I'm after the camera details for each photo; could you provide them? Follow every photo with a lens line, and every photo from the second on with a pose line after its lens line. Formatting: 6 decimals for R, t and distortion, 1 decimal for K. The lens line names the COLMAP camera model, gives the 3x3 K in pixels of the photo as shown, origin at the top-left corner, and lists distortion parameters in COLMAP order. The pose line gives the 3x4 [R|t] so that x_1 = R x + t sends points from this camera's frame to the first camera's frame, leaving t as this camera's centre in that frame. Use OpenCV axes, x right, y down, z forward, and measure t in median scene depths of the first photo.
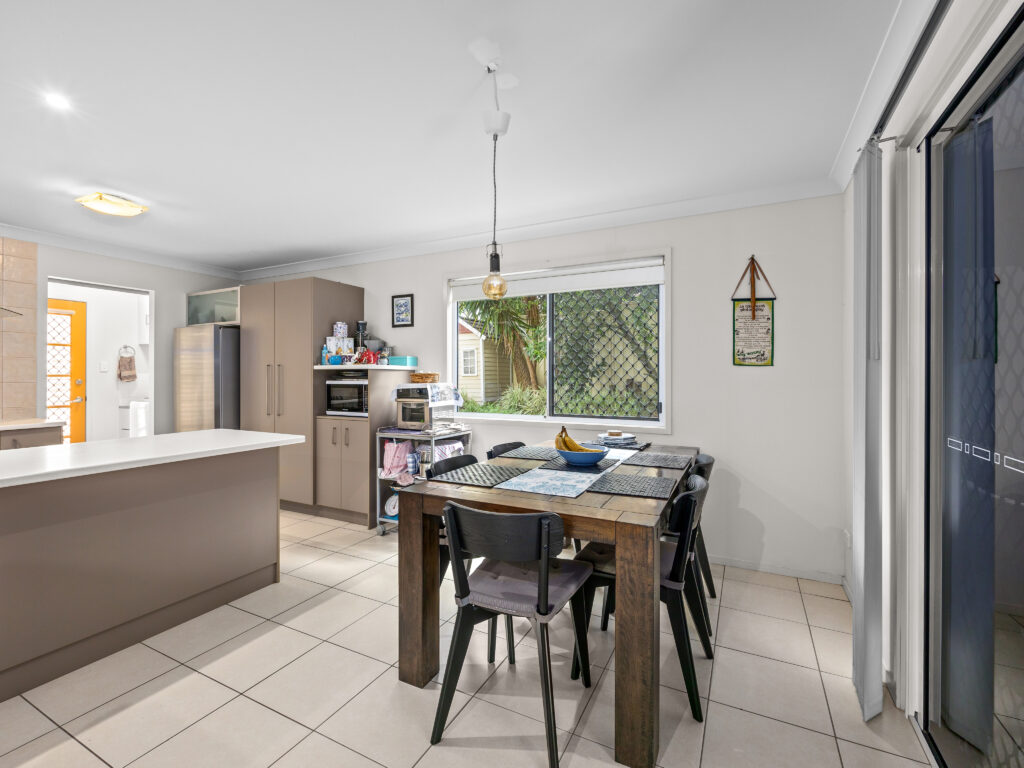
lens RADIAL K [[463.2, 0, 511.0], [0, 463.2, 379.3], [0, 0, 1]] dist [0.001103, -0.000241]
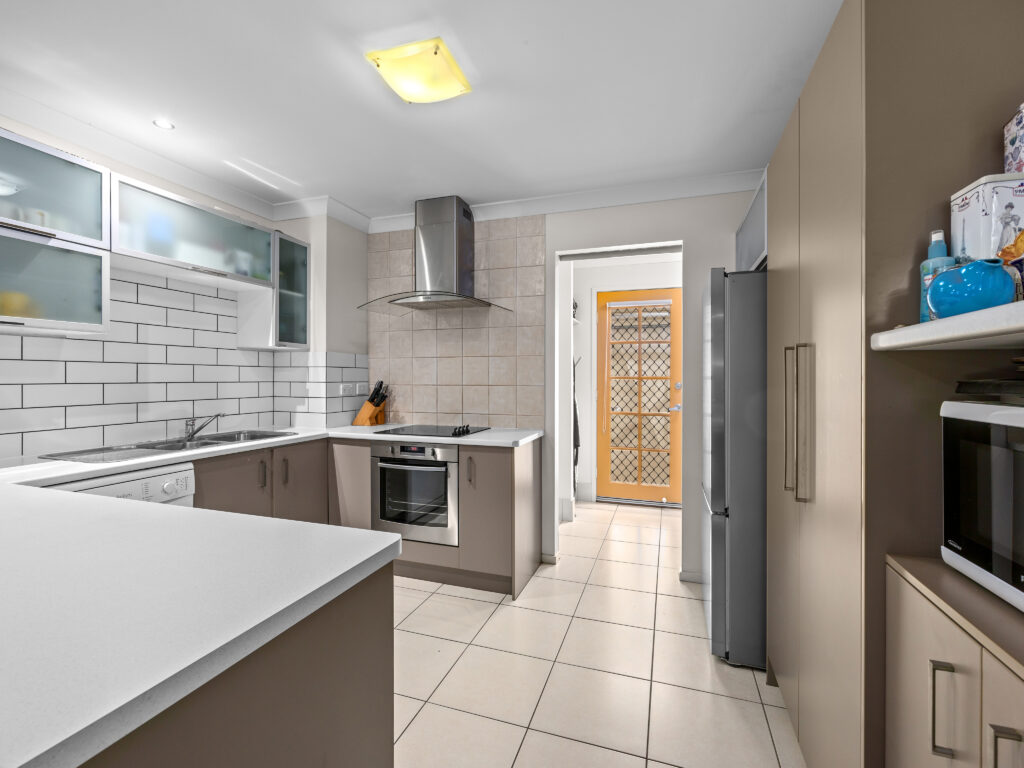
lens RADIAL K [[463.2, 0, 511.3], [0, 463.2, 379.7], [0, 0, 1]] dist [0.001103, -0.000241]
pose [[0.142323, 0.002119, -0.989818, -0.219204], [-0.003808, 0.999991, 0.001593, -0.005734], [0.989813, 0.003543, 0.142330, 0.779410]]
